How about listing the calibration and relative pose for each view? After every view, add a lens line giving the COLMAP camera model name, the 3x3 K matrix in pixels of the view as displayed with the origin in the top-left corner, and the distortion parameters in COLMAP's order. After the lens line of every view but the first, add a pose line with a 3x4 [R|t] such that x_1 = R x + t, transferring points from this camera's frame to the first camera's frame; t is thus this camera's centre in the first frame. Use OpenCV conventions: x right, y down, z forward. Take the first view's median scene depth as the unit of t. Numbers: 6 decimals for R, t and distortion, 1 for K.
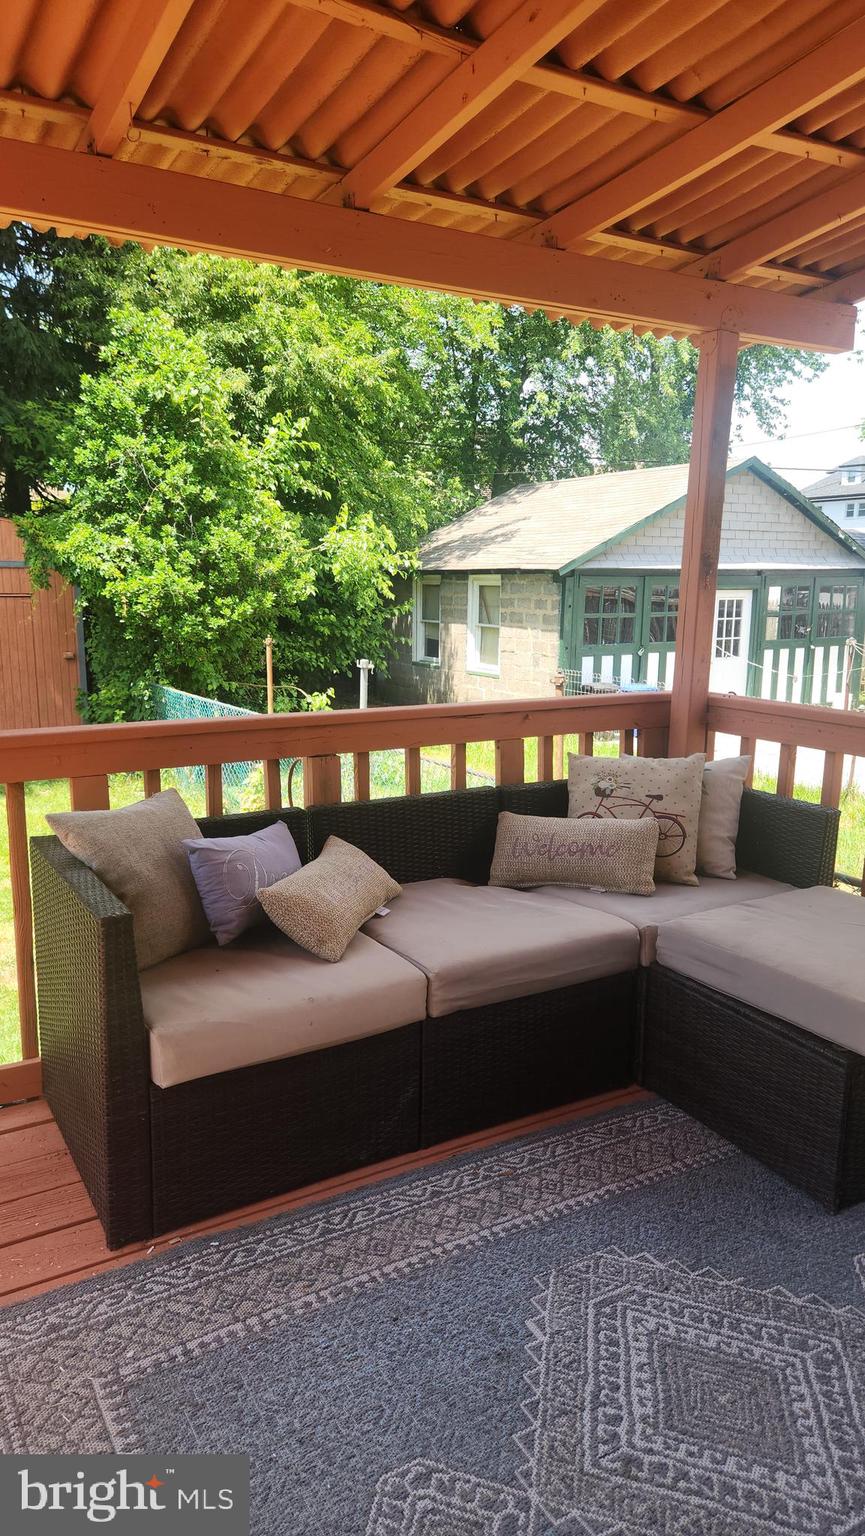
lens RADIAL K [[1015.3, 0, 432.4], [0, 1015.3, 768.5], [0, 0, 1]] dist [0.058609, -0.048097]
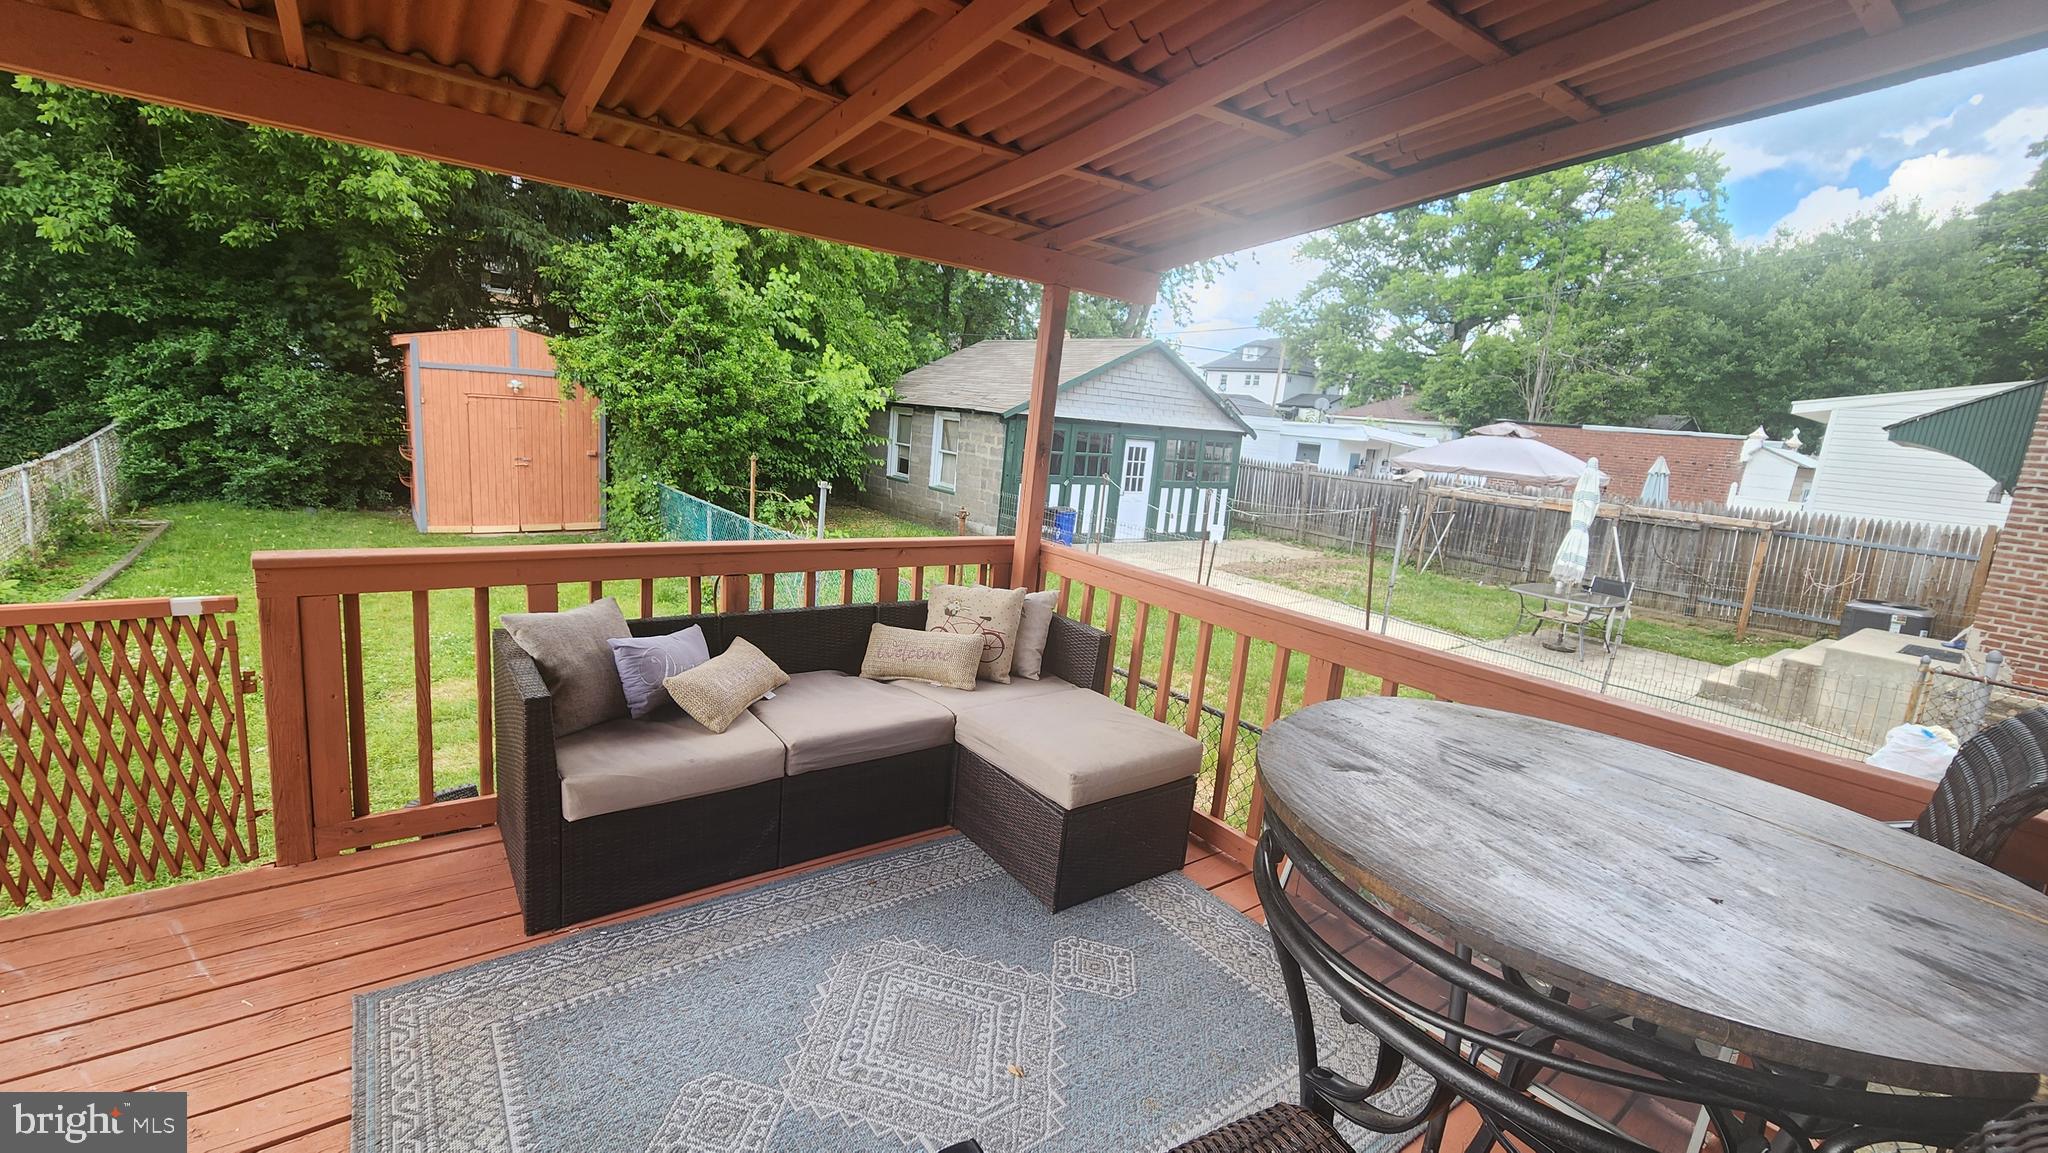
lens RADIAL K [[828.1, 0, 1020.7], [0, 828.1, 573.5], [0, 0, 1]] dist [-0.000365, -0.000512]
pose [[0.990051, 0.058473, 0.127988, 0.119694], [-0.060395, 0.998112, 0.011188, -0.049020], [-0.127092, -0.018806, 0.991713, -0.122090]]
